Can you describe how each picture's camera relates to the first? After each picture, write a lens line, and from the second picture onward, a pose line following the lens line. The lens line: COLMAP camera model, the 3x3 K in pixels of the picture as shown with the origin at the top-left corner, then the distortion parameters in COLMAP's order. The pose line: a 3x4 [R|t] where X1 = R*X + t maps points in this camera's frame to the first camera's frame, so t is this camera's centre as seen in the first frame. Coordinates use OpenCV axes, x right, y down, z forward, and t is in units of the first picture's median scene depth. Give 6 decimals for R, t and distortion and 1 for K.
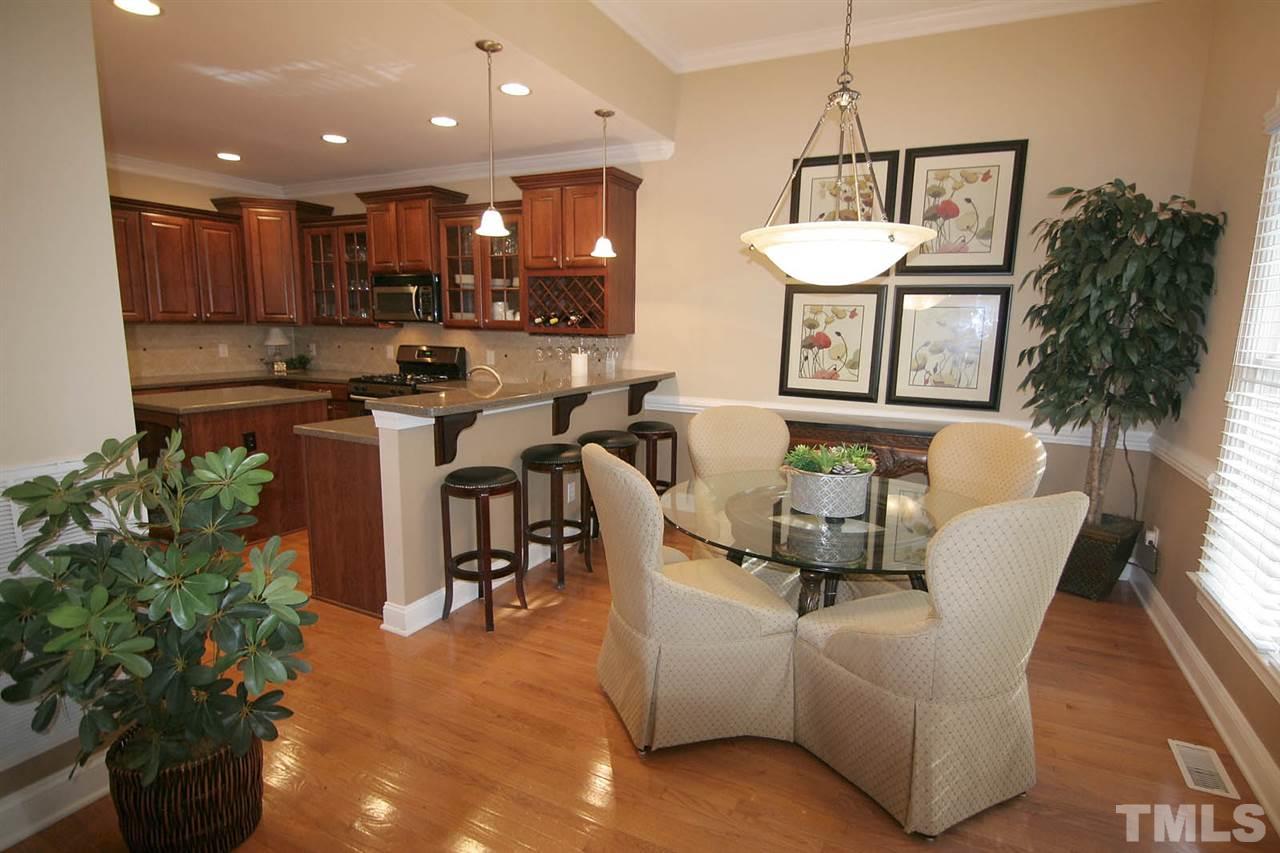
lens RADIAL K [[652.4, 0, 648.2], [0, 652.4, 437.4], [0, 0, 1]] dist [-0.004230, -0.010206]
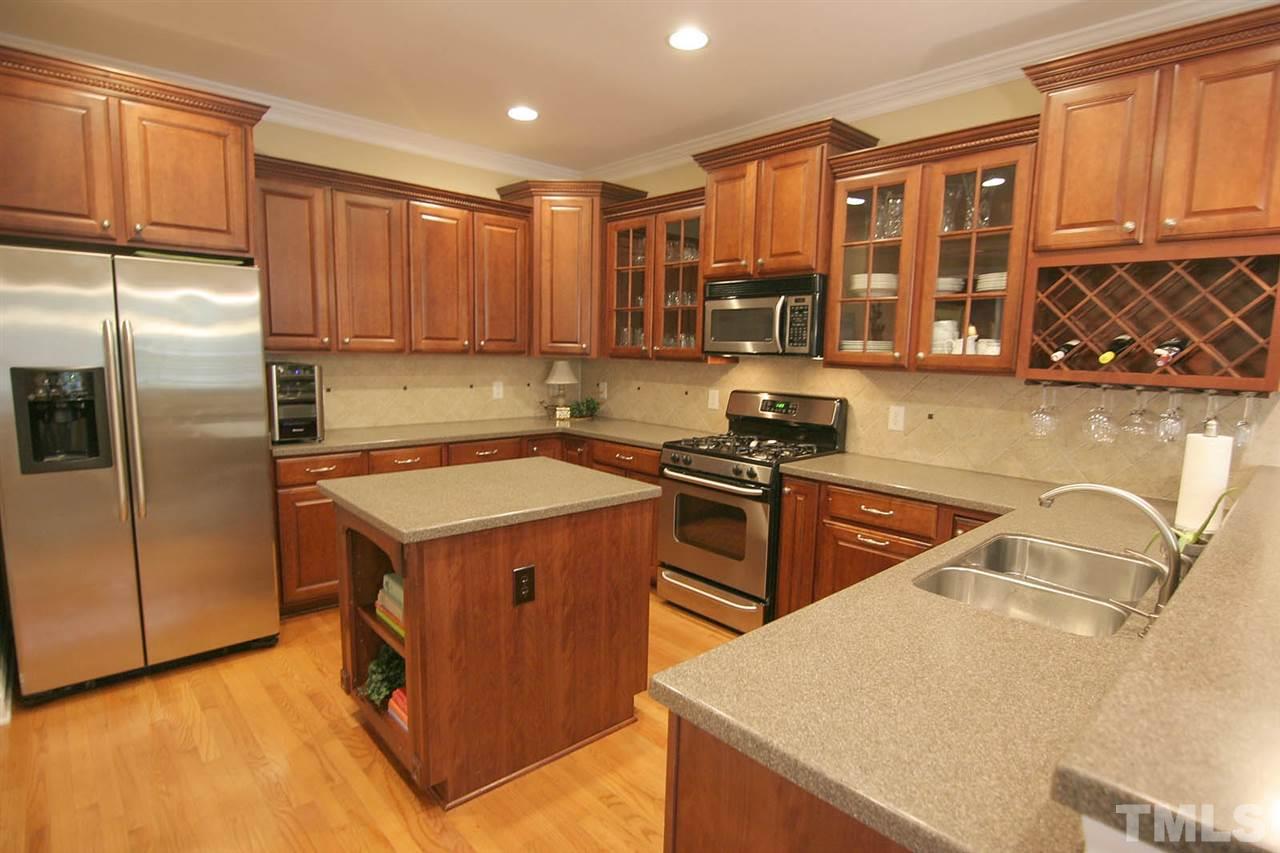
lens RADIAL K [[652.4, 0, 649.0], [0, 652.4, 437.7], [0, 0, 1]] dist [-0.004230, -0.010206]
pose [[0.937648, 0.051105, -0.343808, -0.271977], [-0.065737, 0.997354, -0.031030, -0.079917], [0.341313, 0.051696, 0.938527, 0.424030]]
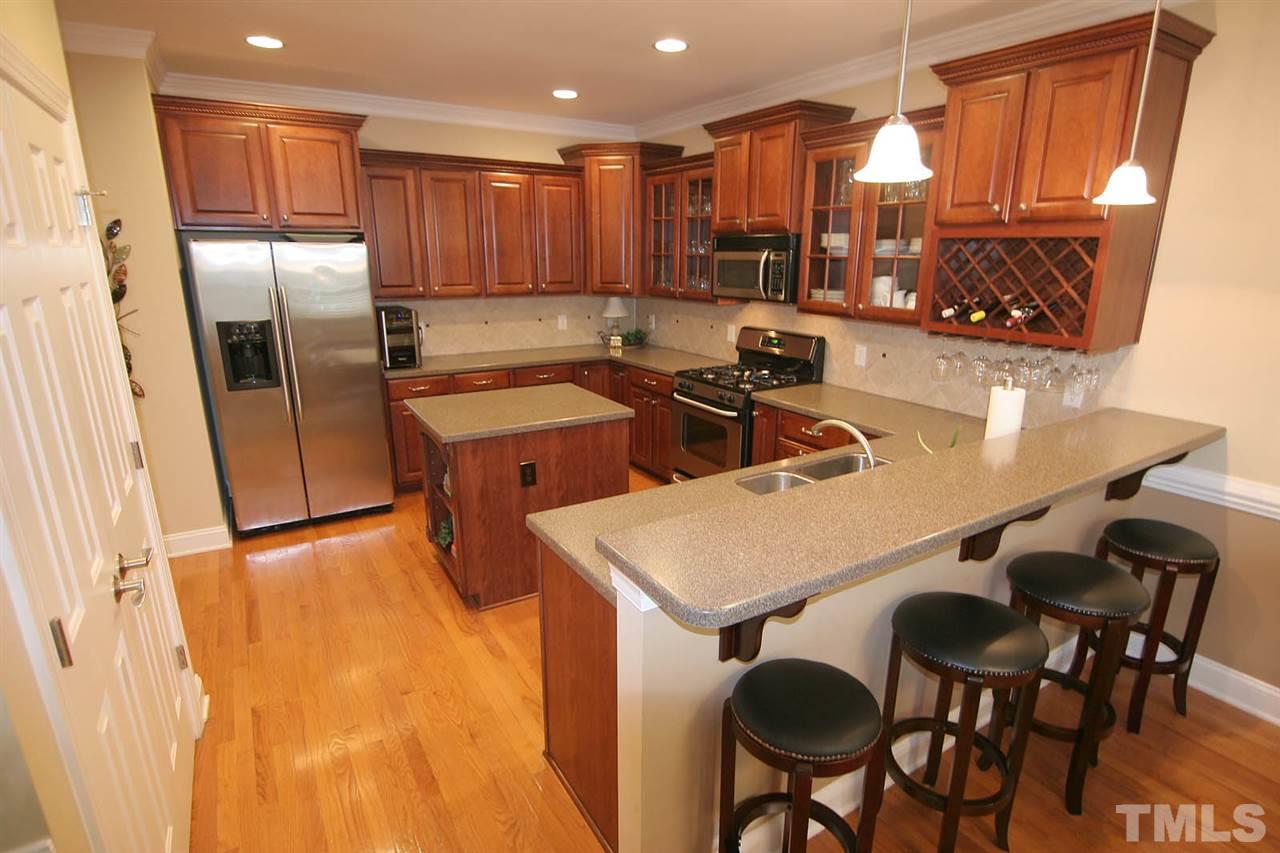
lens RADIAL K [[652.4, 0, 649.6], [0, 652.4, 441.1], [0, 0, 1]] dist [-0.004230, -0.010206]
pose [[0.853983, 0.131713, -0.503353, -0.082475], [-0.079811, 0.989140, 0.123423, -0.109922], [0.514143, -0.065228, 0.855221, 0.325717]]
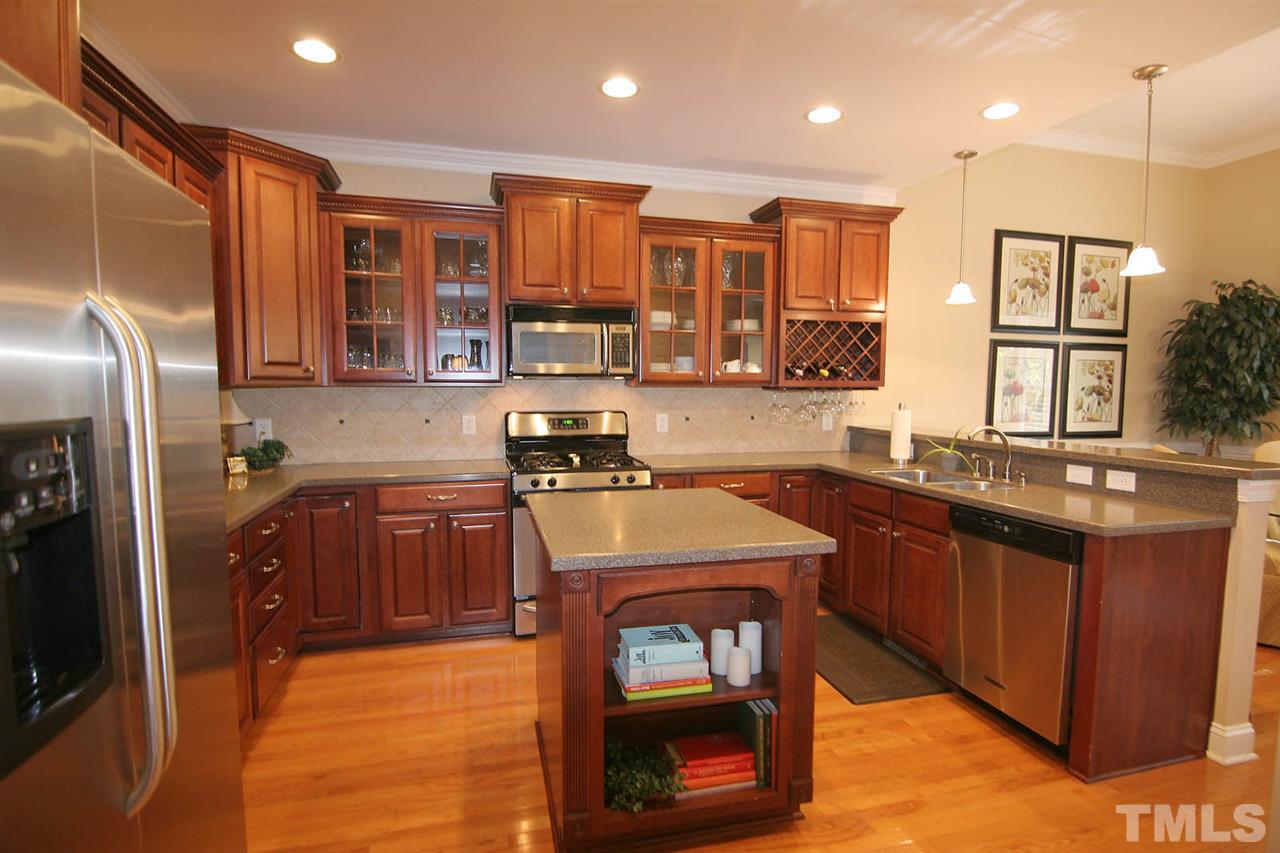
lens RADIAL K [[652.4, 0, 648.5], [0, 652.4, 435.9], [0, 0, 1]] dist [-0.004230, -0.010206]
pose [[0.740825, -0.068530, 0.668193, -0.826255], [0.126784, 0.991167, -0.038912, -0.088056], [-0.659625, 0.113543, 0.742969, 0.501232]]
